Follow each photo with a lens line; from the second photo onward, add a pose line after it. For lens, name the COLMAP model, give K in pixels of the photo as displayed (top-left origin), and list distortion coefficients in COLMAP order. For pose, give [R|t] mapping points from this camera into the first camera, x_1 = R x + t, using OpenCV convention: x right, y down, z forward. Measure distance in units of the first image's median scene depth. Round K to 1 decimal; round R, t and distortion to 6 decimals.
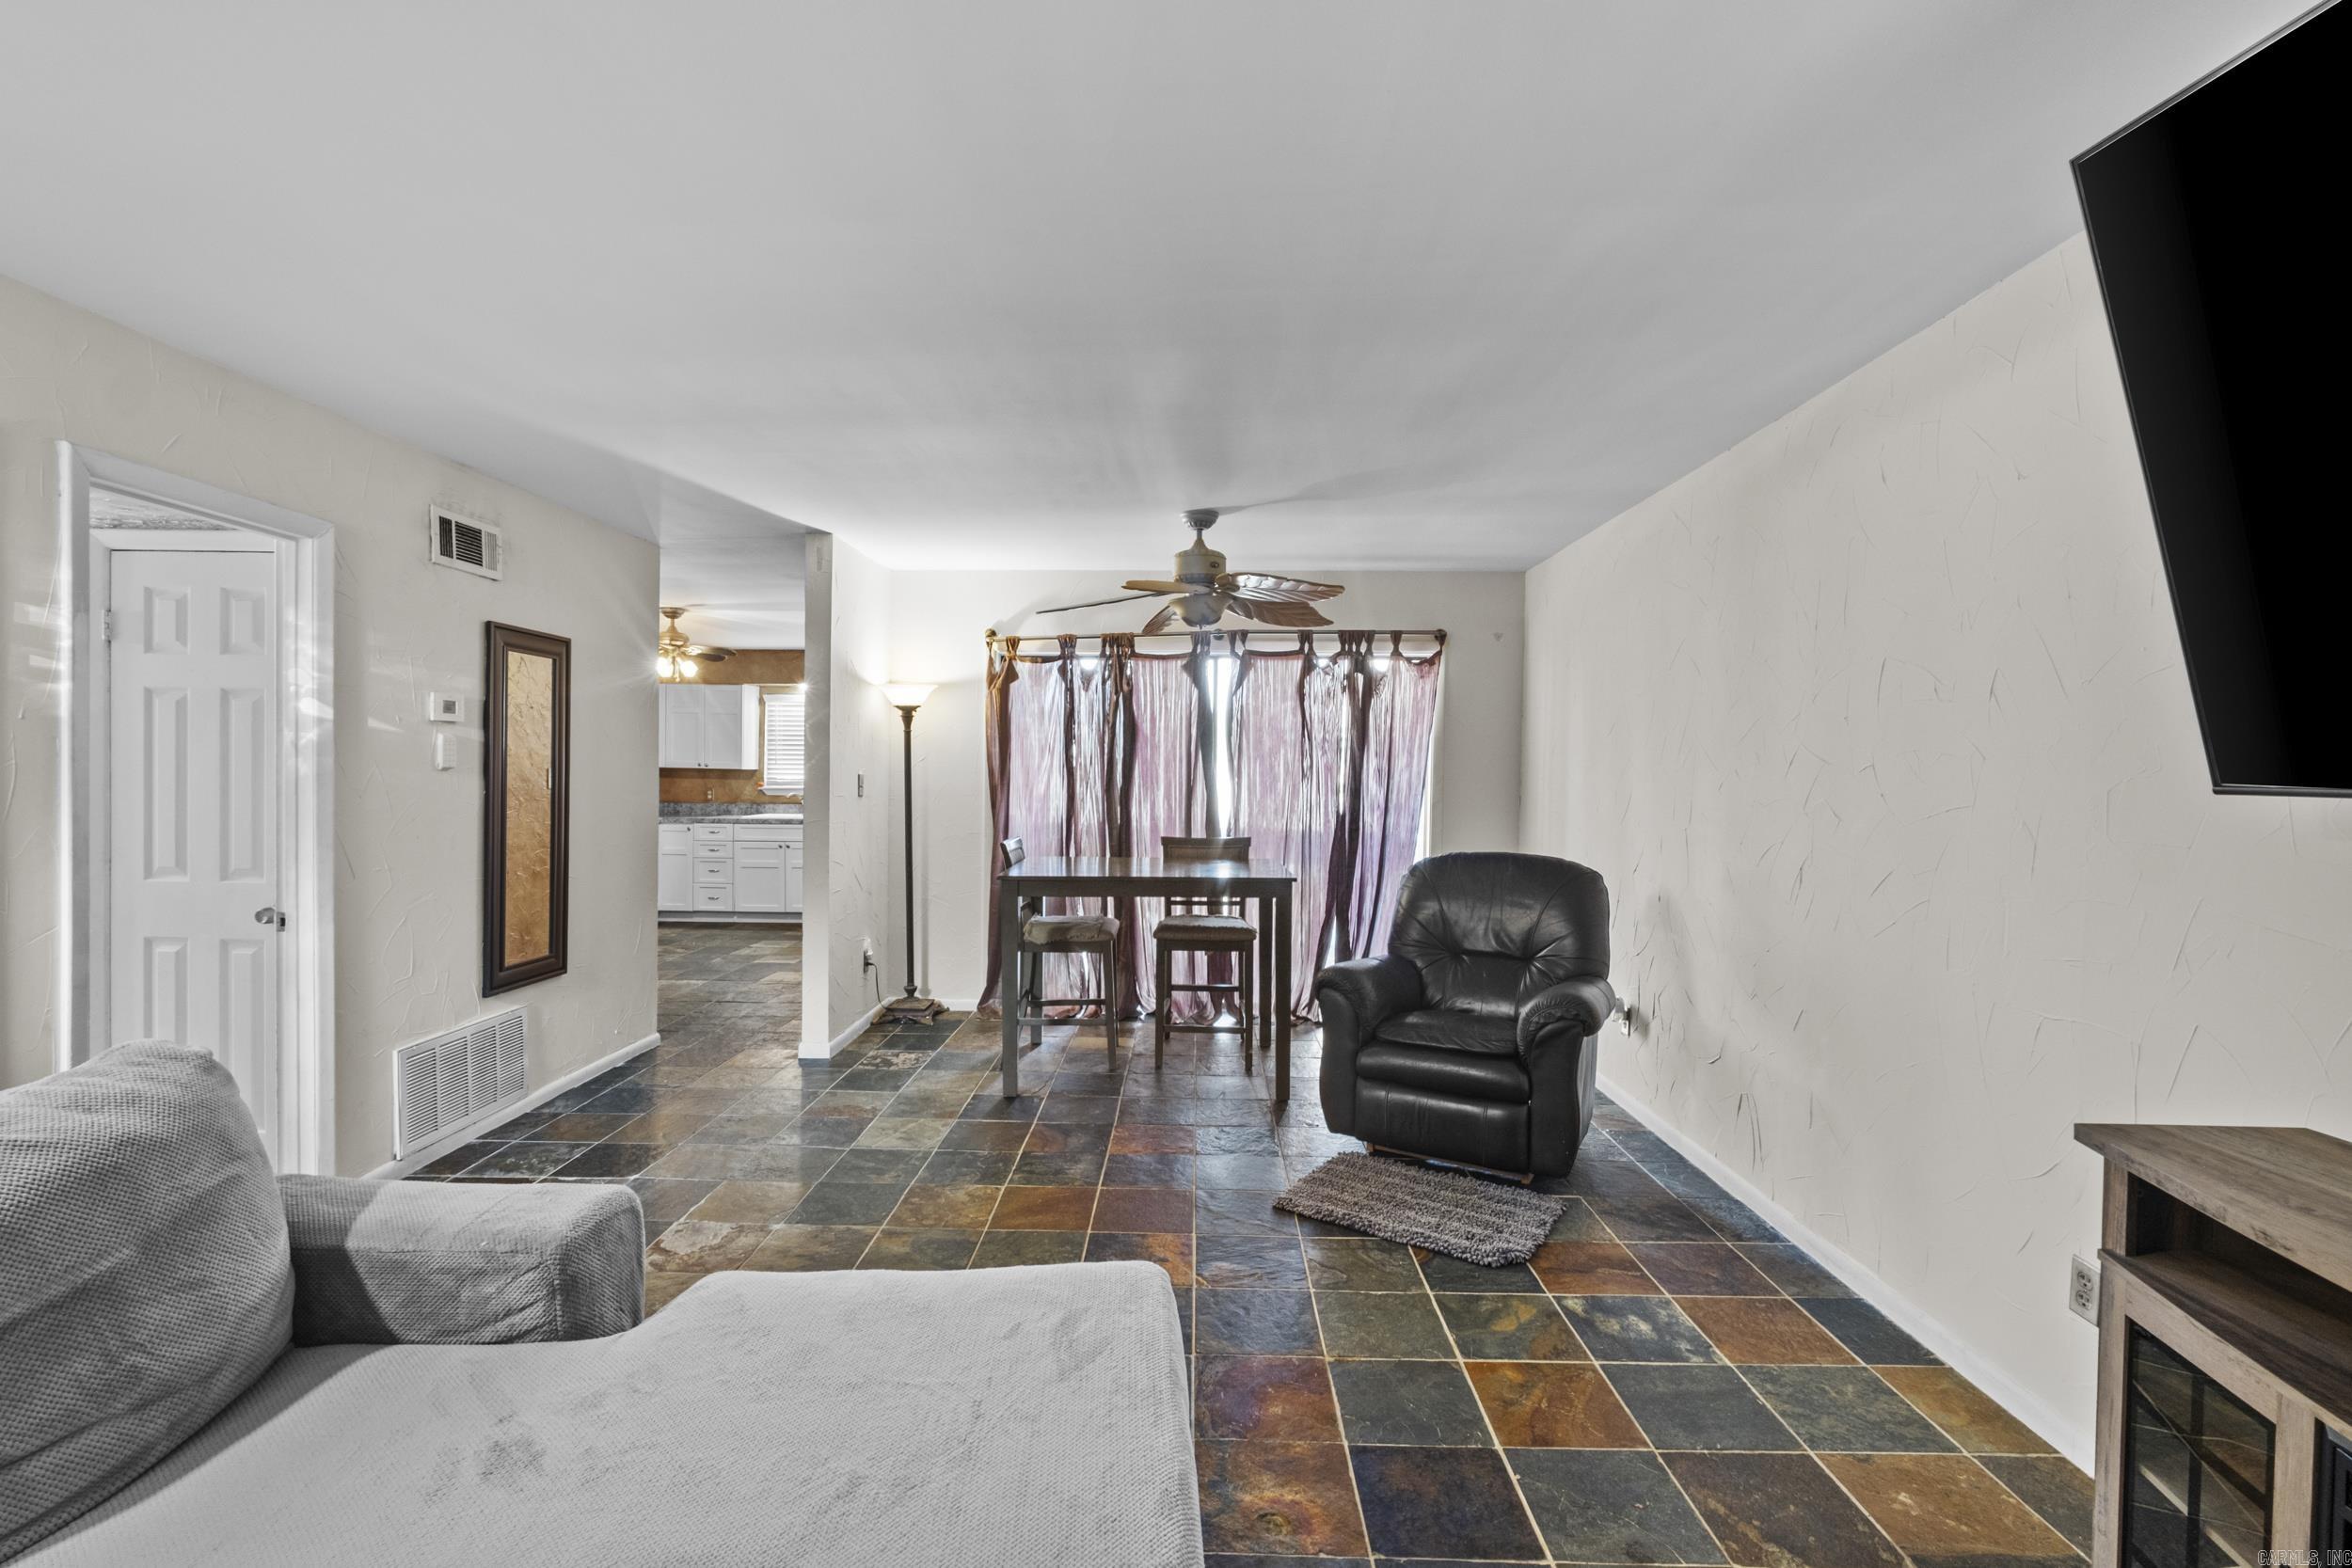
lens RADIAL K [[1024.2, 0, 1166.5], [0, 1024.2, 791.2], [0, 0, 1]] dist [-0.005777, -0.000286]
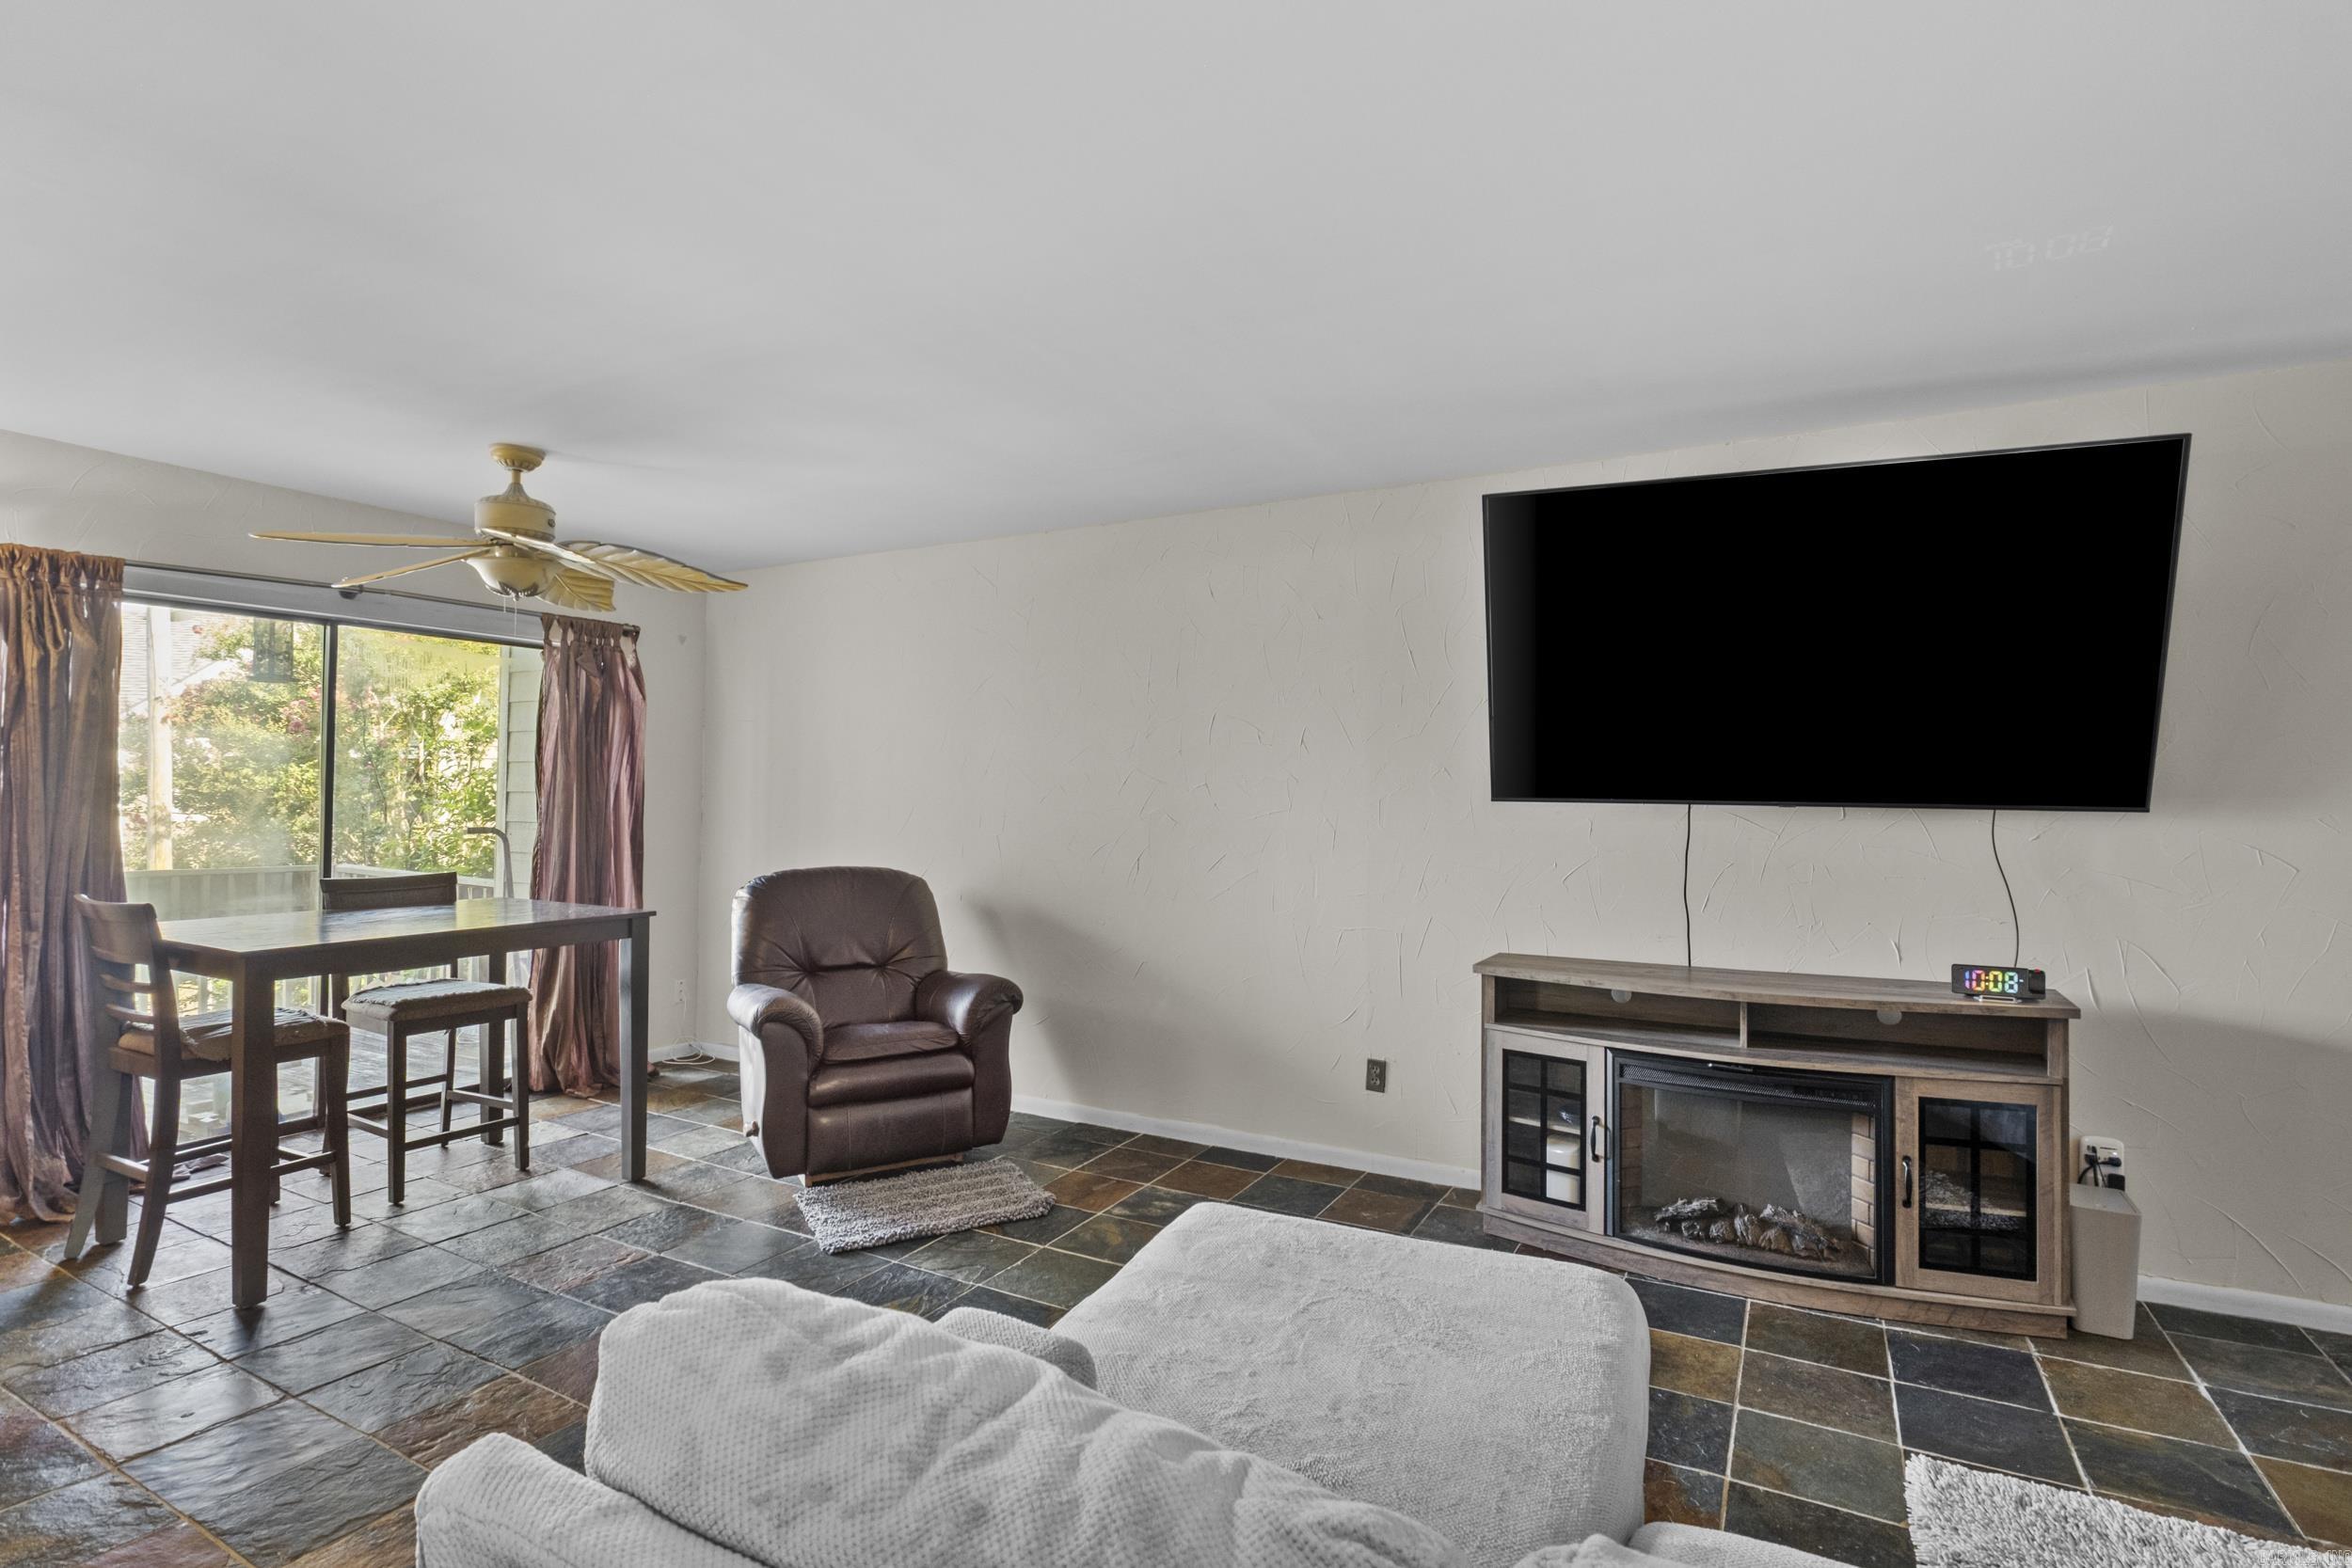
lens RADIAL K [[1148.6, 0, 1166.0], [0, 1148.6, 781.5], [0, 0, 1]] dist [-0.001061, -0.000130]
pose [[0.458134, 0.006050, 0.888863, -0.583136], [0.012116, 0.999841, -0.013050, -0.006459], [-0.888801, 0.016748, 0.457988, 0.202376]]
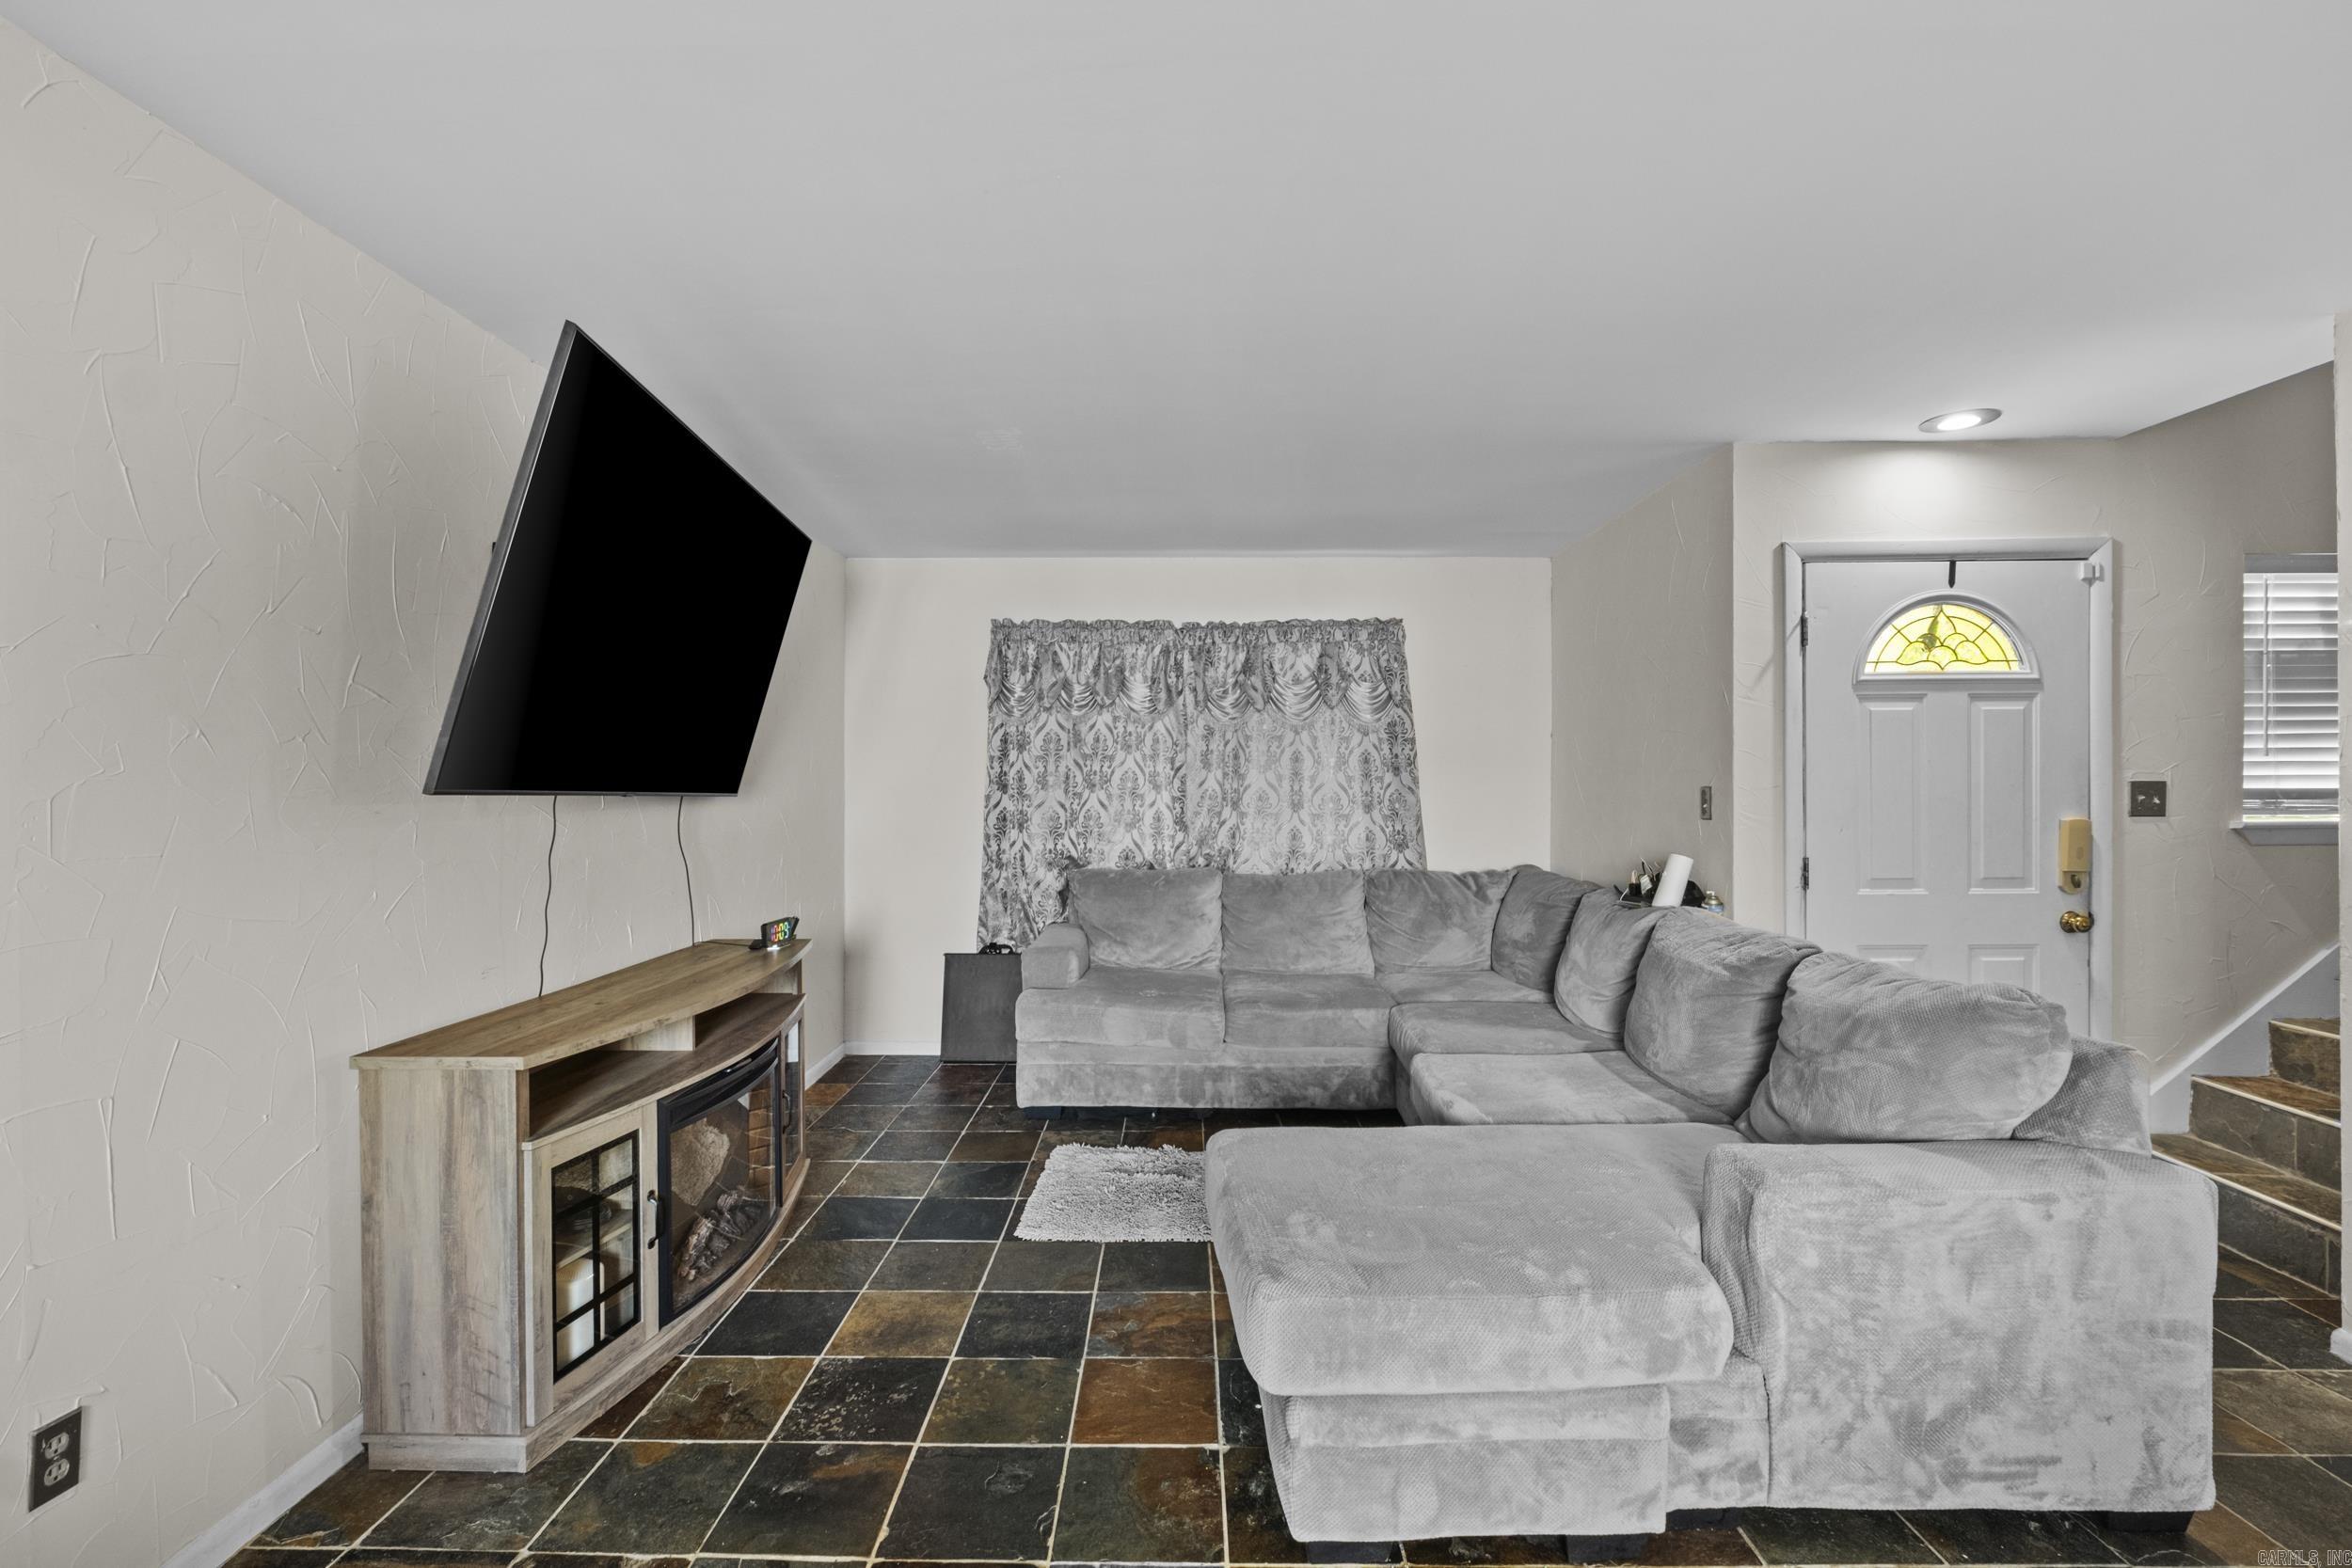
lens RADIAL K [[1016.6, 0, 1167.4], [0, 1016.6, 785.5], [0, 0, 1]] dist [-0.004033, 0.000100]
pose [[-0.999847, -0.004551, -0.016888, 0.049710], [-0.004772, 0.999903, 0.013065, -0.011988], [0.016827, 0.013144, -0.999772, 0.931321]]
